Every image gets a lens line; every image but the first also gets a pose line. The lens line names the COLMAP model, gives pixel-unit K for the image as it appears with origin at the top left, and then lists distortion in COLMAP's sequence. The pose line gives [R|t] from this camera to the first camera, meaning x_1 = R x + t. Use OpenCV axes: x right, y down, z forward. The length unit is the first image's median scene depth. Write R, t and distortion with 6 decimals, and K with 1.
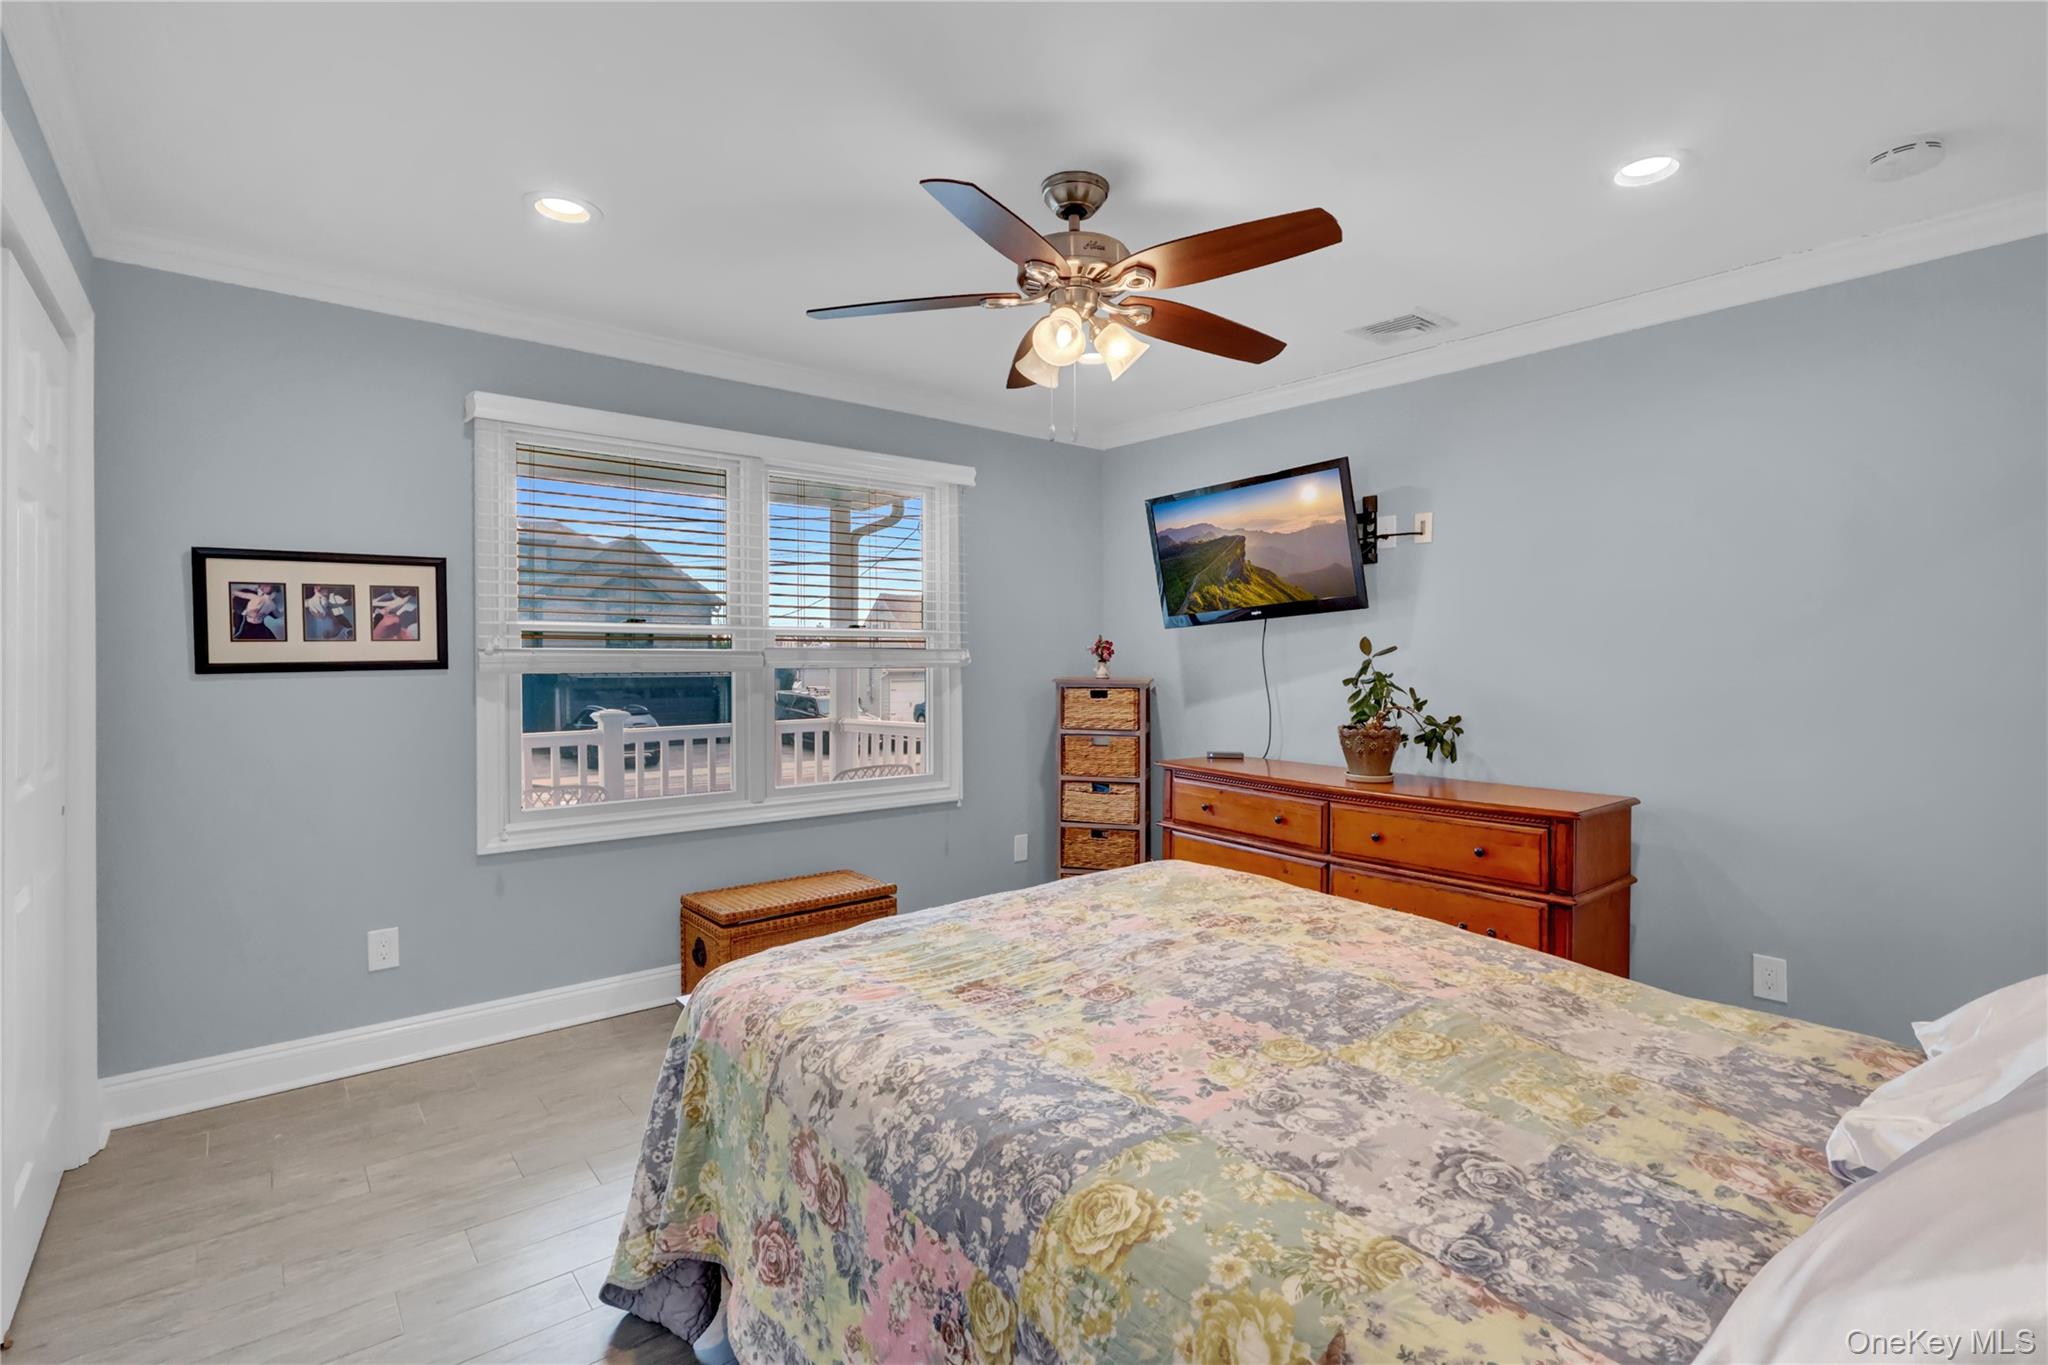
lens RADIAL K [[957.5, 0, 1024.0], [0, 957.5, 682.5], [0, 0, 1]] dist [-0.002016, -0.000444]
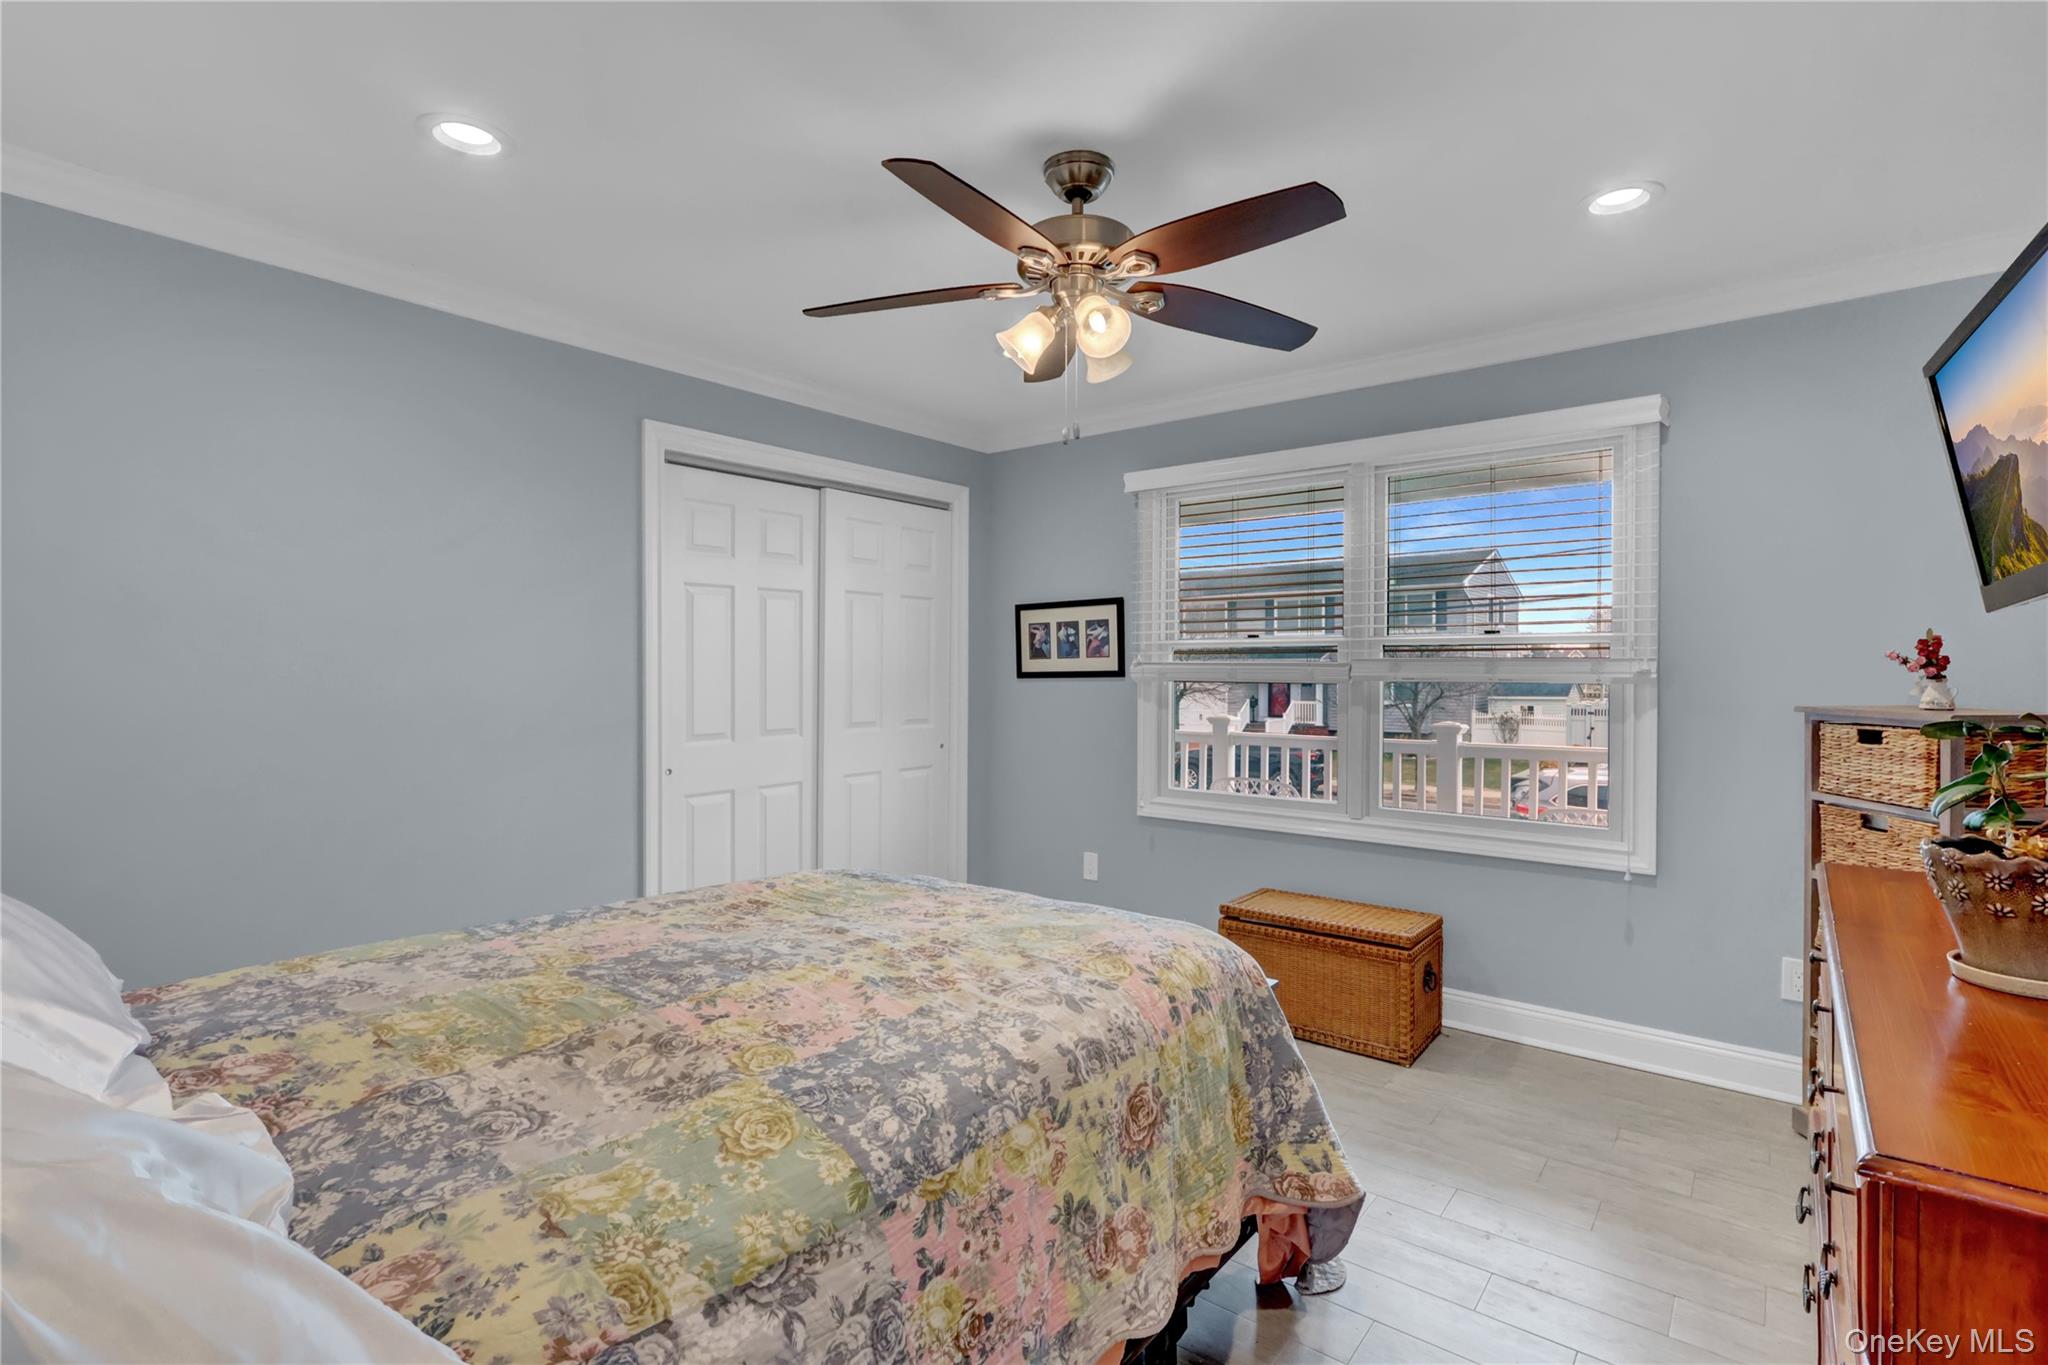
lens RADIAL K [[959.8, 0, 1026.1], [0, 959.8, 690.9], [0, 0, 1]] dist [-0.002532, 0.000575]
pose [[0.204677, 0.022093, -0.978580, 0.830787], [-0.029310, 0.999435, 0.016433, -0.014463], [0.978391, 0.025319, 0.205209, 0.653846]]
